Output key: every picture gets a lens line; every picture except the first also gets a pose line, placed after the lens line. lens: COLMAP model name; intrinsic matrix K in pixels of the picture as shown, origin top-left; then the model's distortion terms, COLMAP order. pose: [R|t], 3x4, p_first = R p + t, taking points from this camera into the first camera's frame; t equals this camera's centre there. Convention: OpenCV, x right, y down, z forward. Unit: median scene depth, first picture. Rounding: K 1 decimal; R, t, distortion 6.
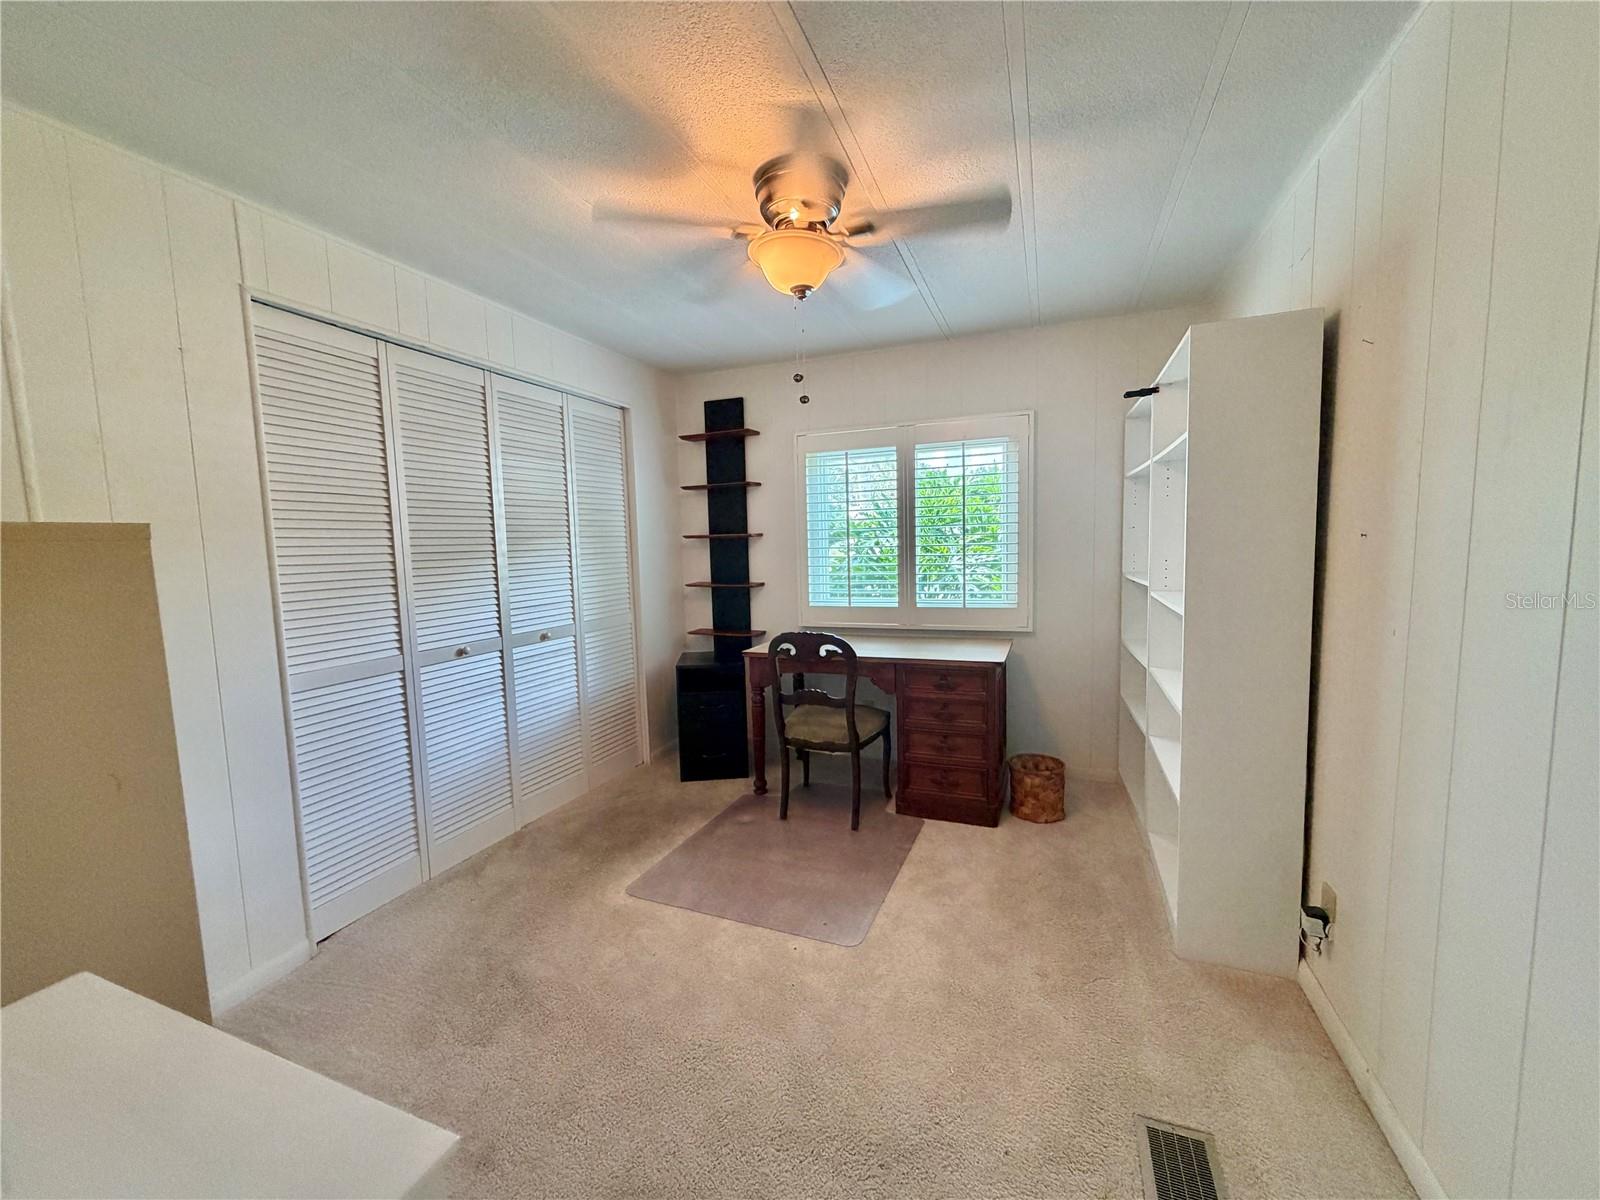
lens RADIAL K [[640.0, 0, 800.0], [0, 640.0, 600.0], [0, 0, 1]] dist [0.000828, 0.000010]
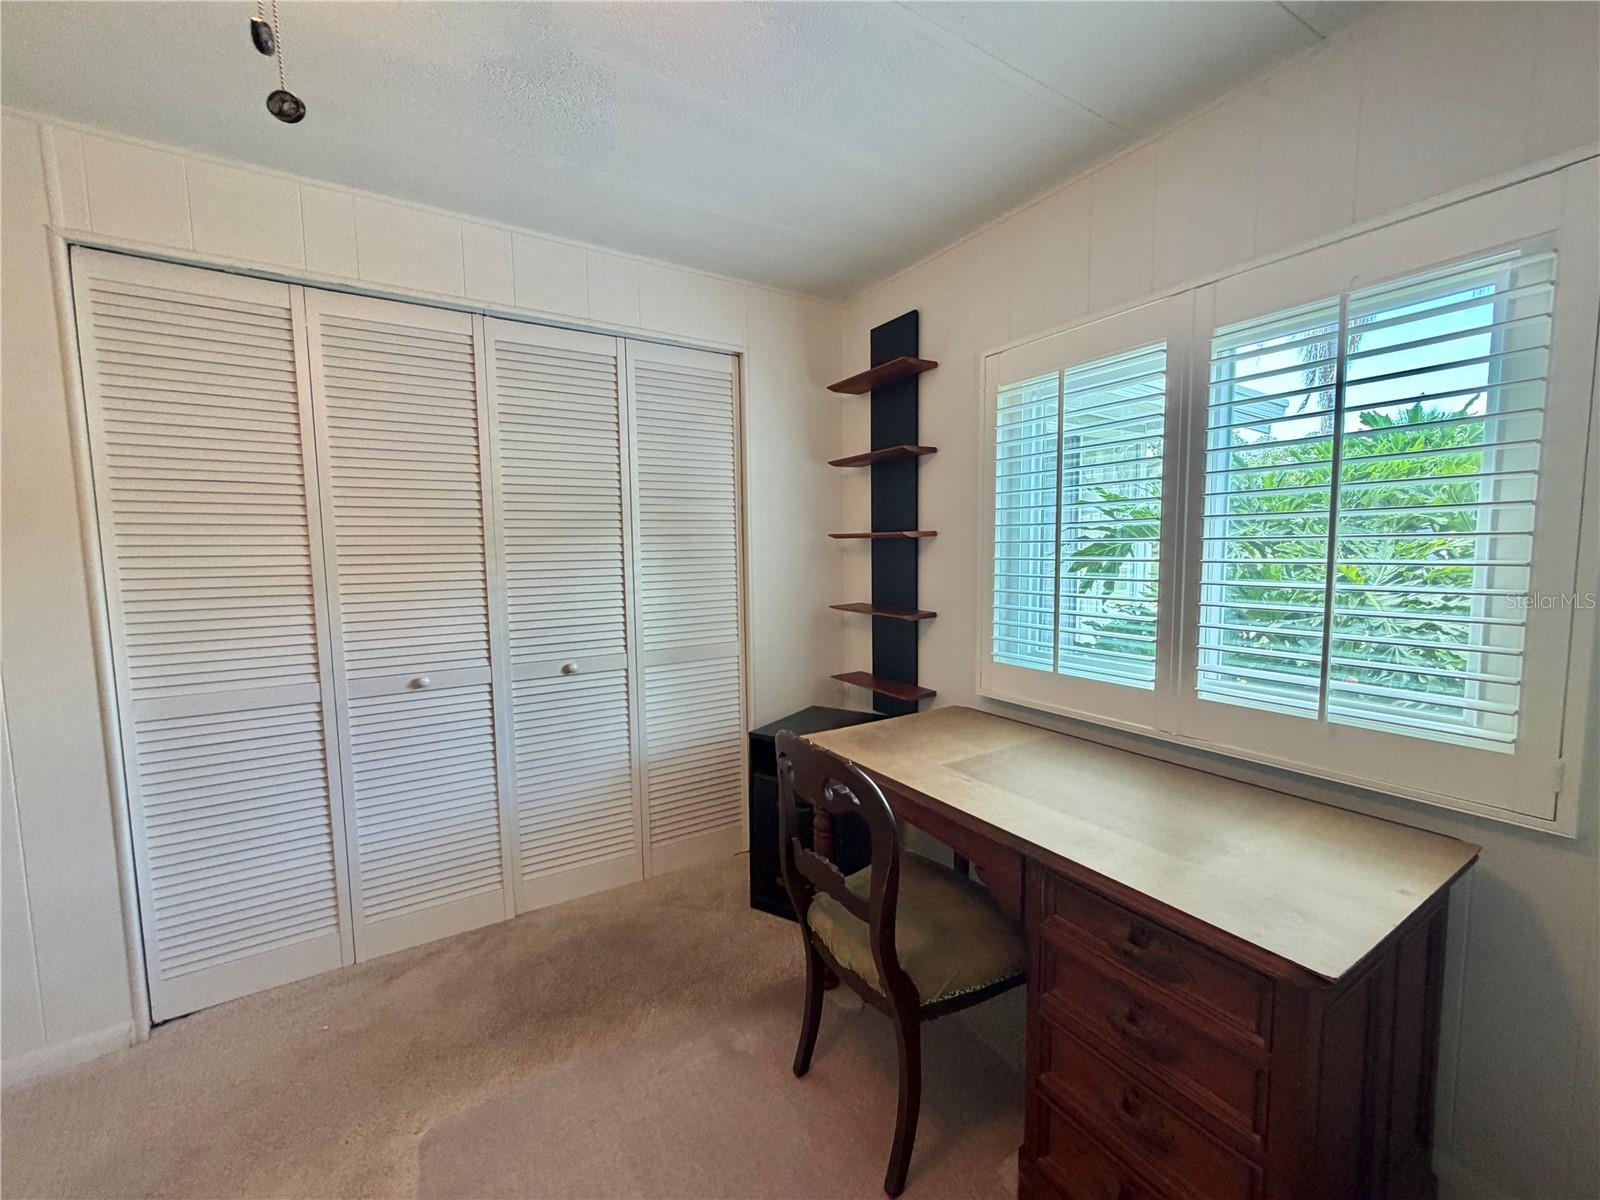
lens RADIAL K [[640.0, 0, 800.0], [0, 640.0, 600.0], [0, 0, 1]] dist [0.000828, 0.000010]
pose [[0.805466, 0.067715, -0.588761, 0.219114], [-0.064151, 0.997576, 0.026971, -0.052185], [0.589160, 0.016045, 0.807857, 0.481416]]
